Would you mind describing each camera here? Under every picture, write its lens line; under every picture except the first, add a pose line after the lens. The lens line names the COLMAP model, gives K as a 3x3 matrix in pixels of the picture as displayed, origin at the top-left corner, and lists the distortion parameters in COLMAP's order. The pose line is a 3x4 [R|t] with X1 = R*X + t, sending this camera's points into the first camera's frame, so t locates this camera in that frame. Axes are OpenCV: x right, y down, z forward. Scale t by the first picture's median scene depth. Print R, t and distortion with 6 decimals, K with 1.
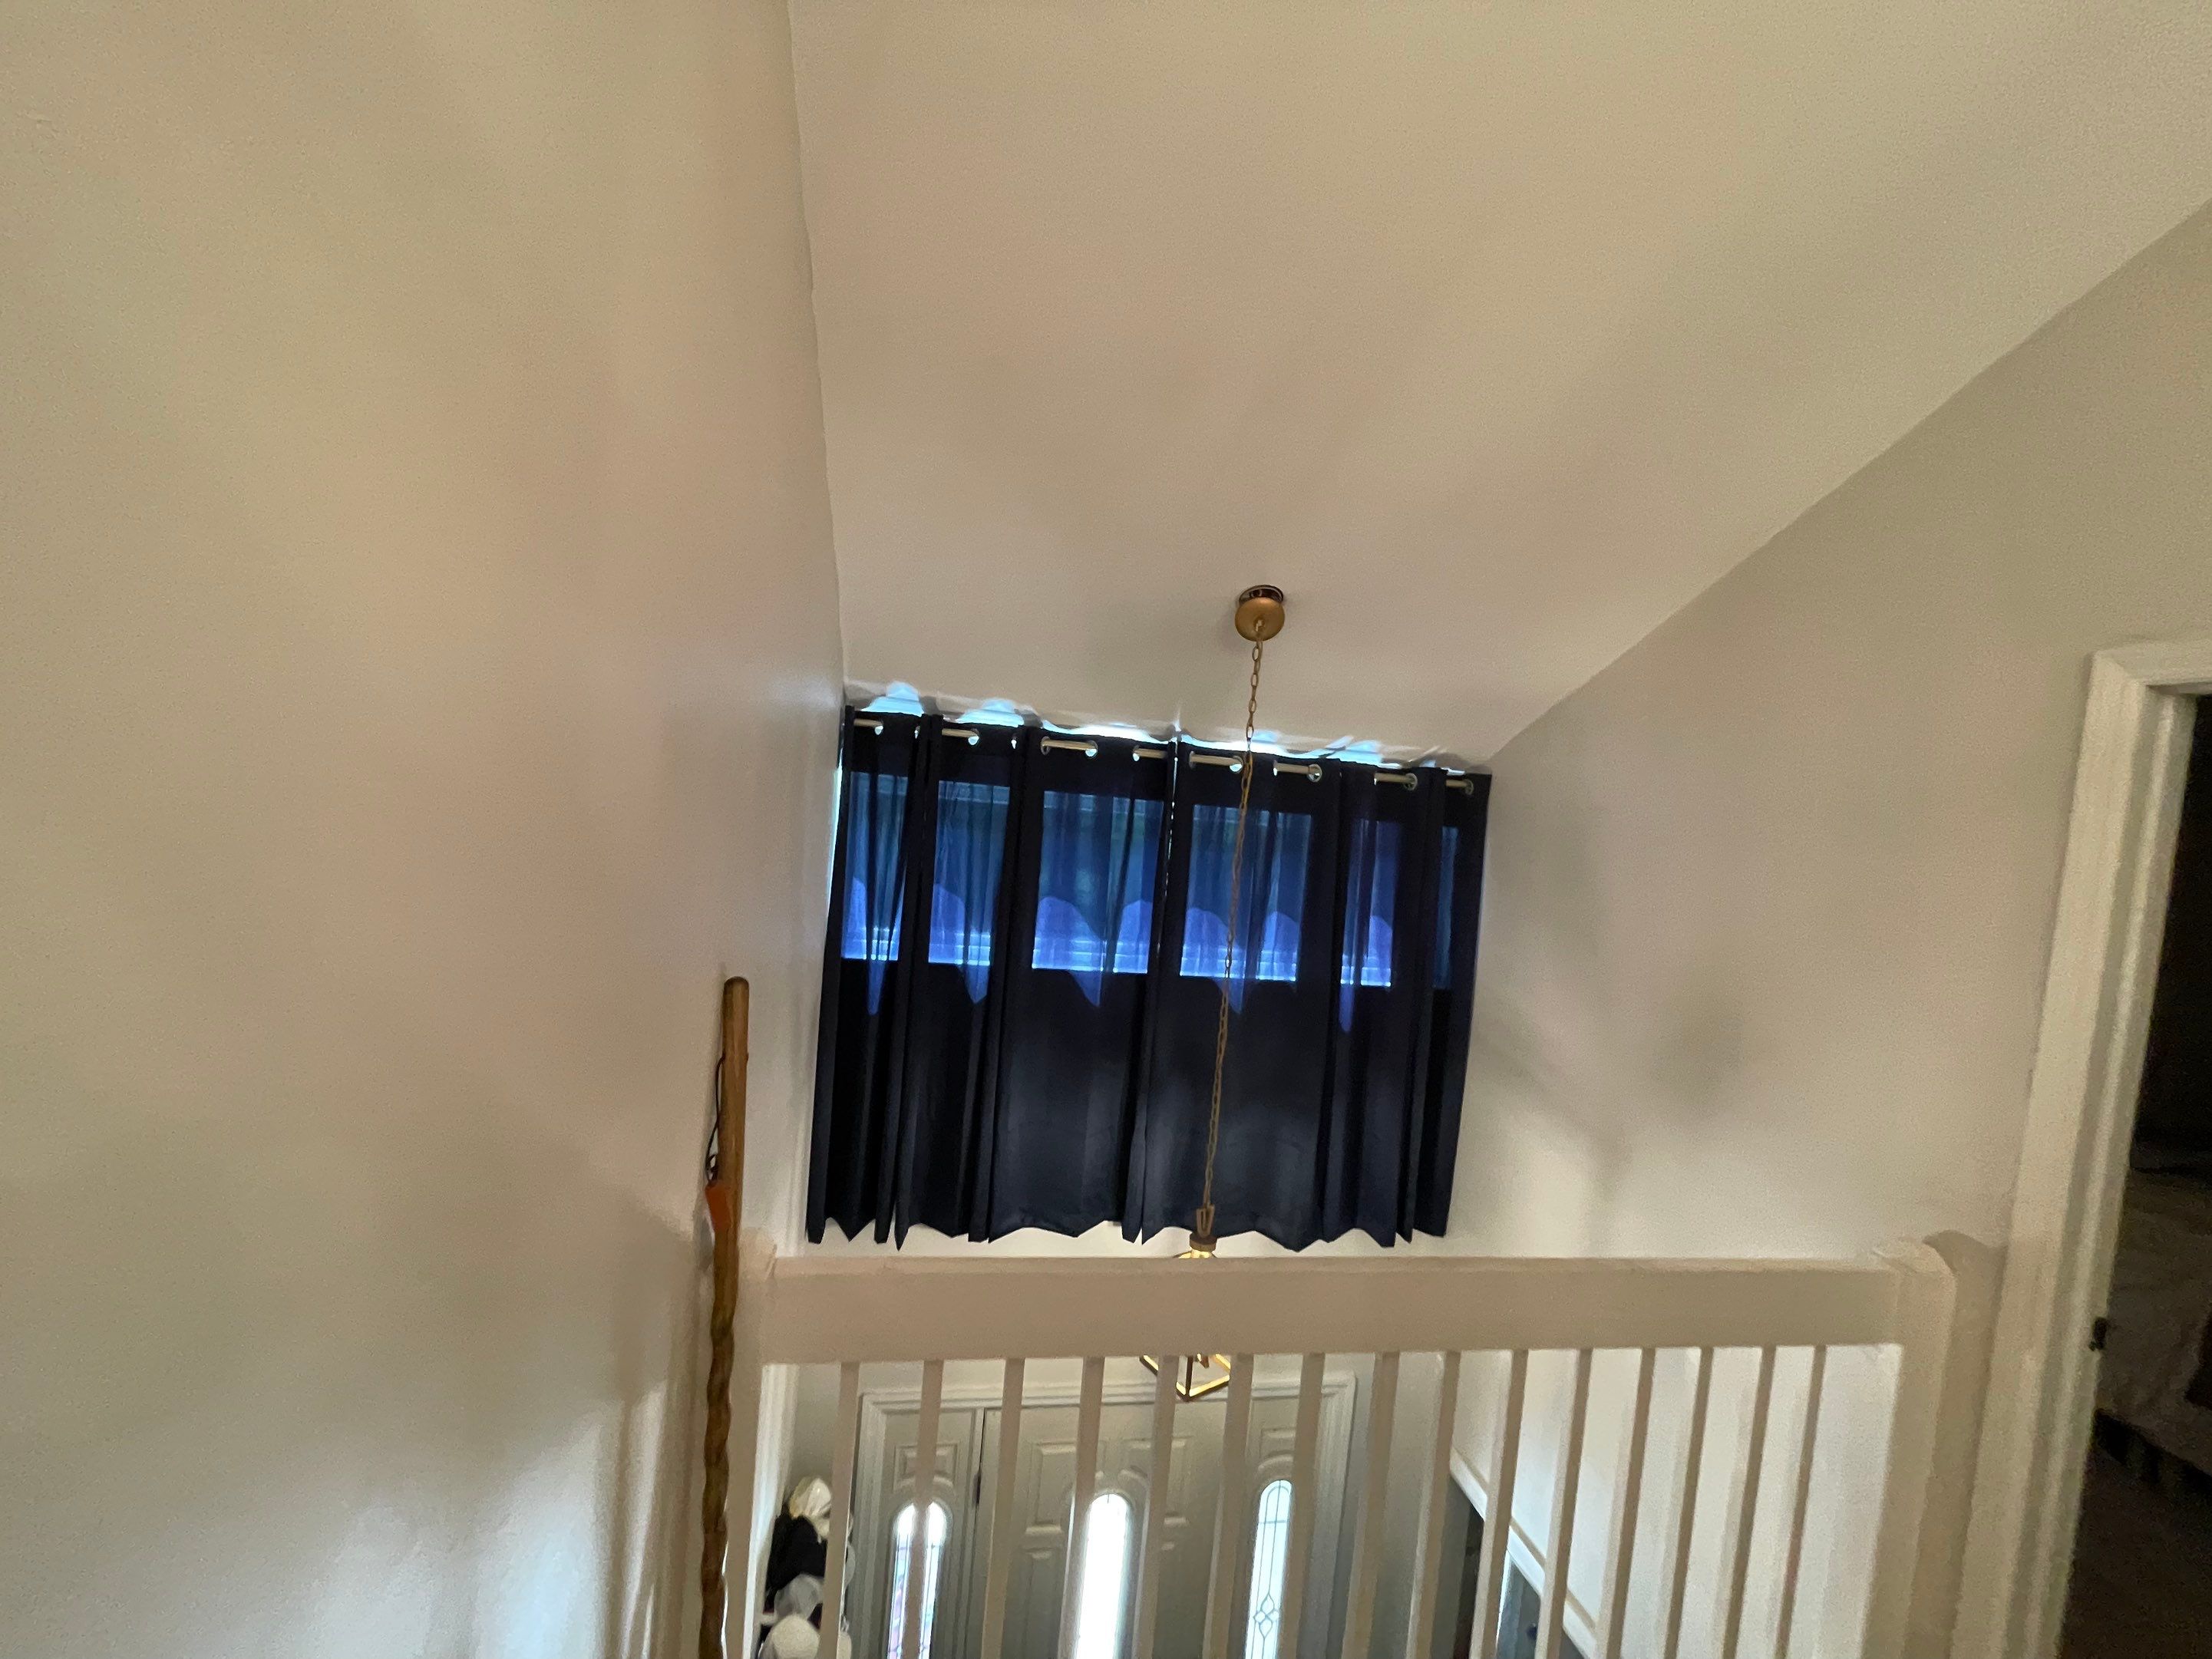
lens RADIAL K [[905.4, 0, 1103.8], [0, 905.4, 823.8], [0, 0, 1]] dist [-0.002470, 0.000313]
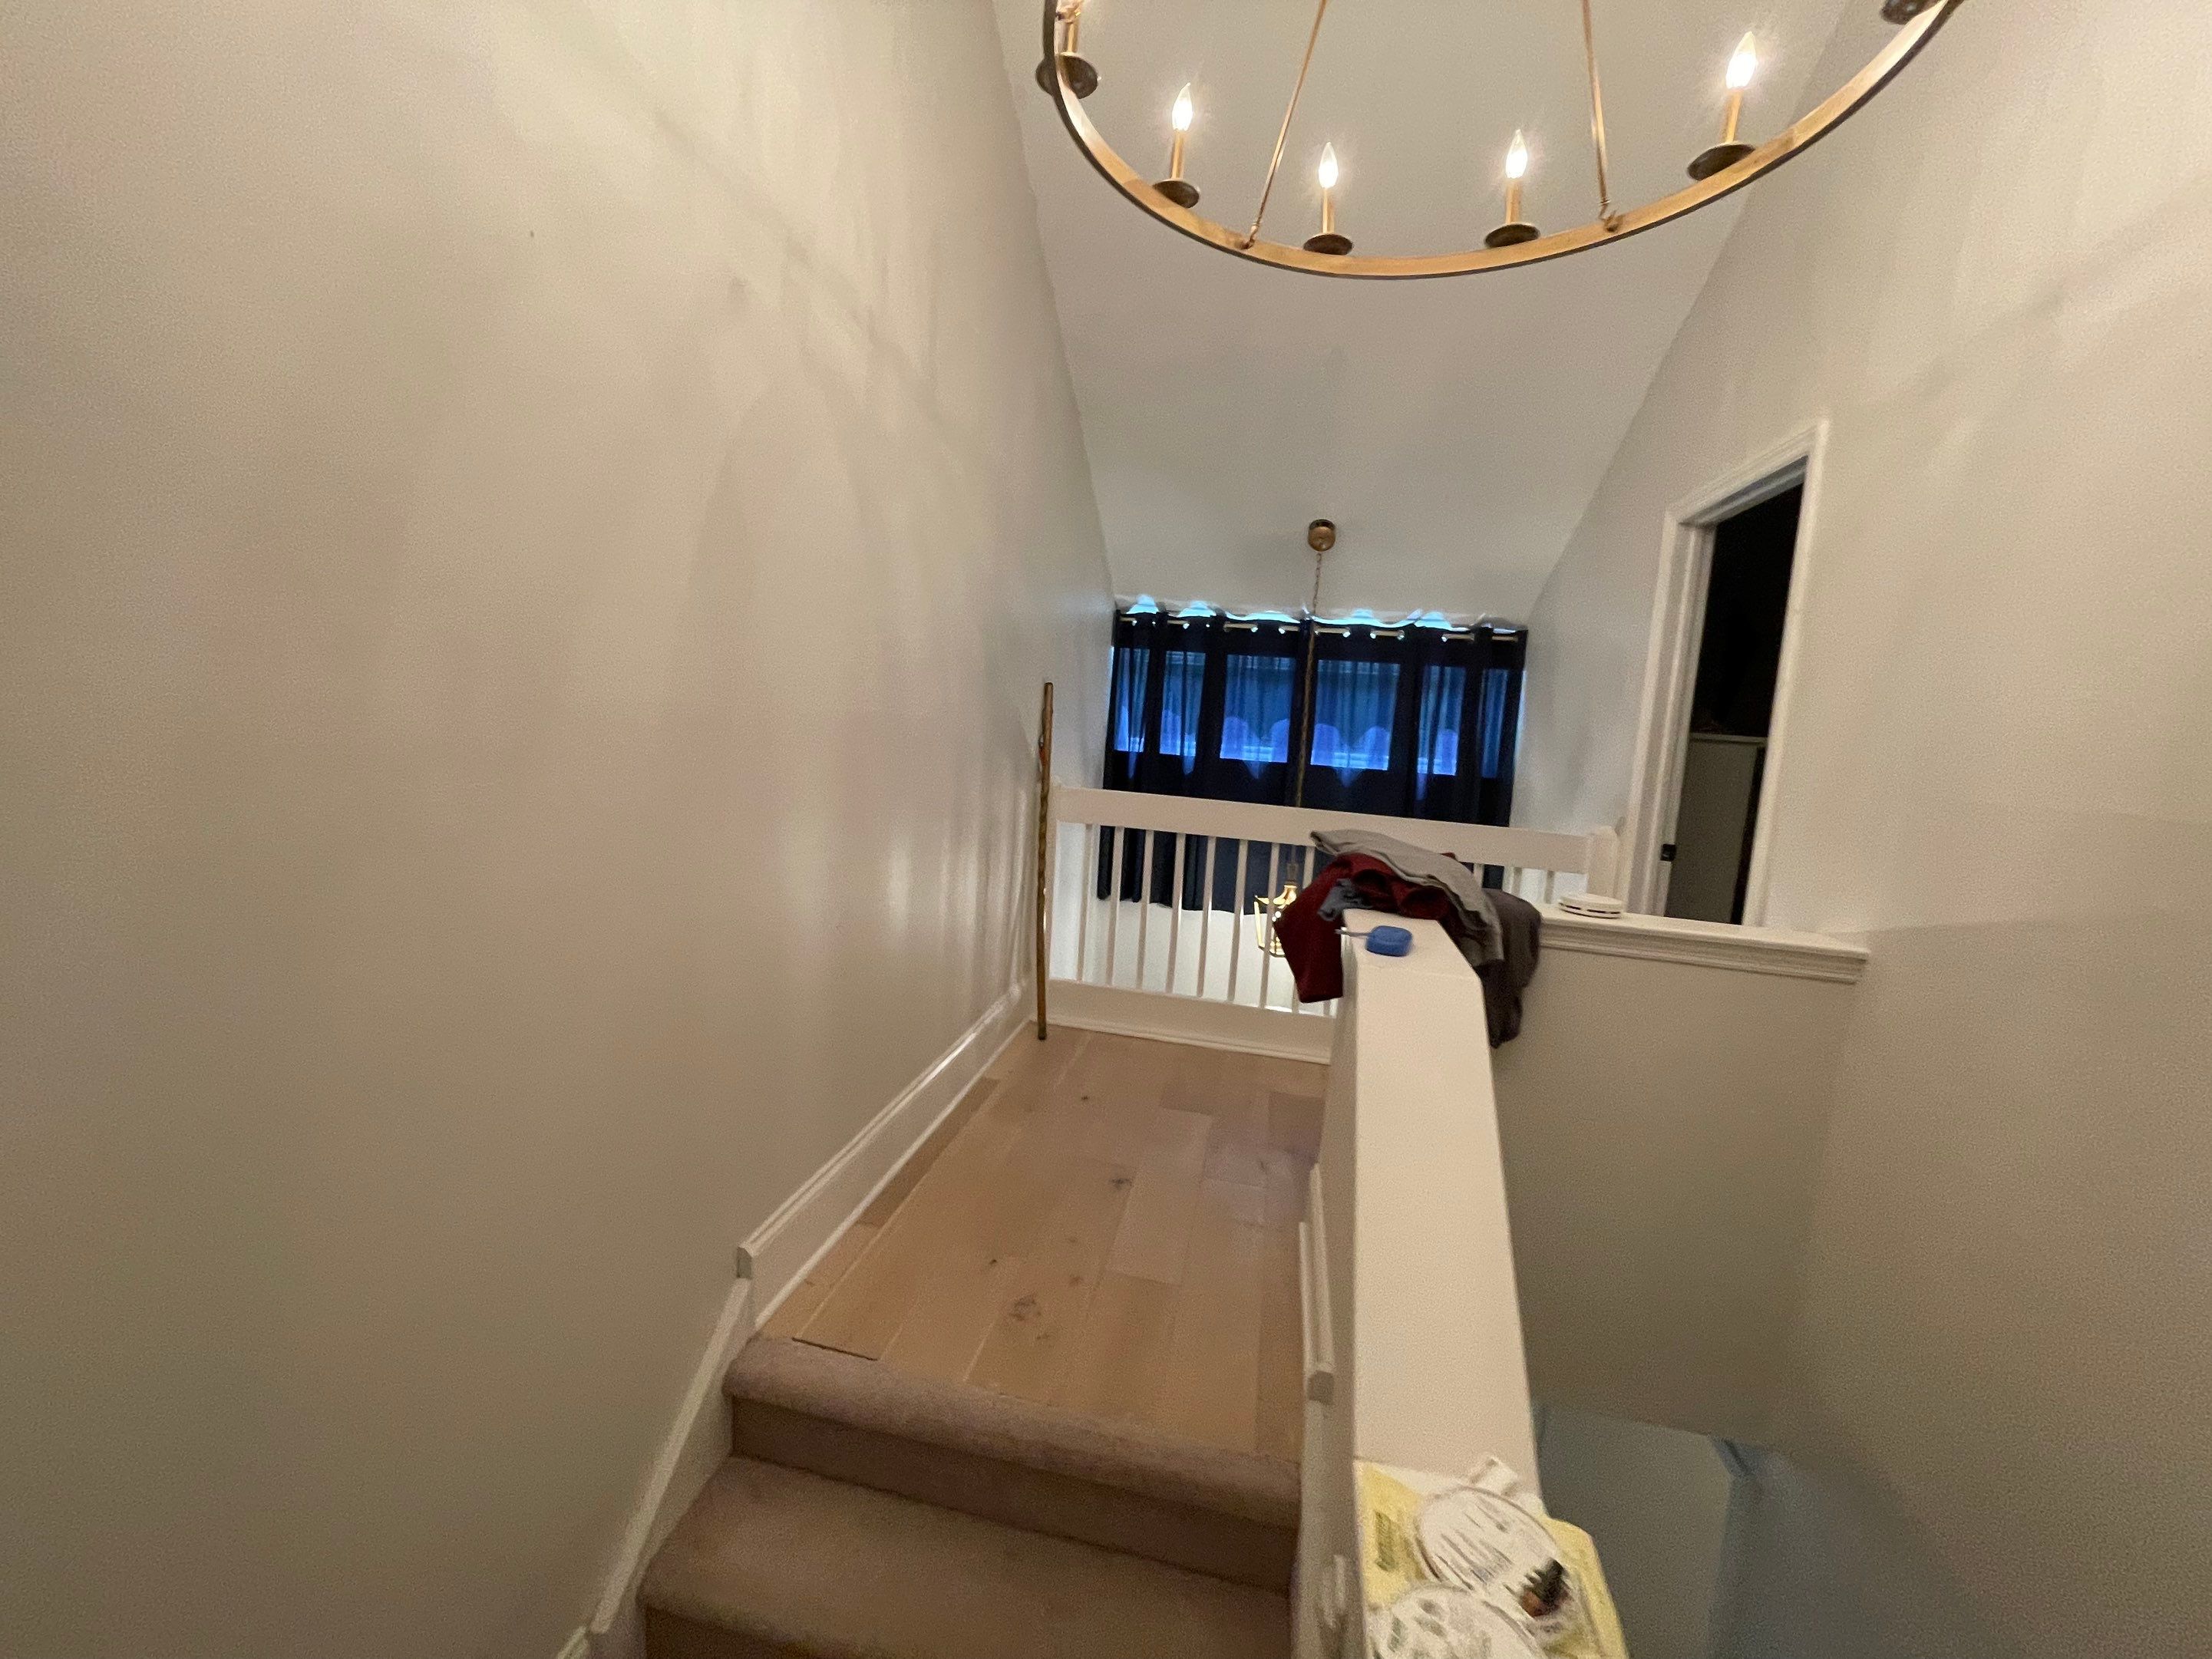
lens RADIAL K [[905.4, 0, 1105.8], [0, 905.4, 830.1], [0, 0, 1]] dist [-0.002470, 0.000313]
pose [[0.931764, 0.013488, -0.362815, 0.347655], [0.002636, 0.999032, 0.043910, 0.221465], [0.363056, -0.041870, 0.930826, -0.696832]]
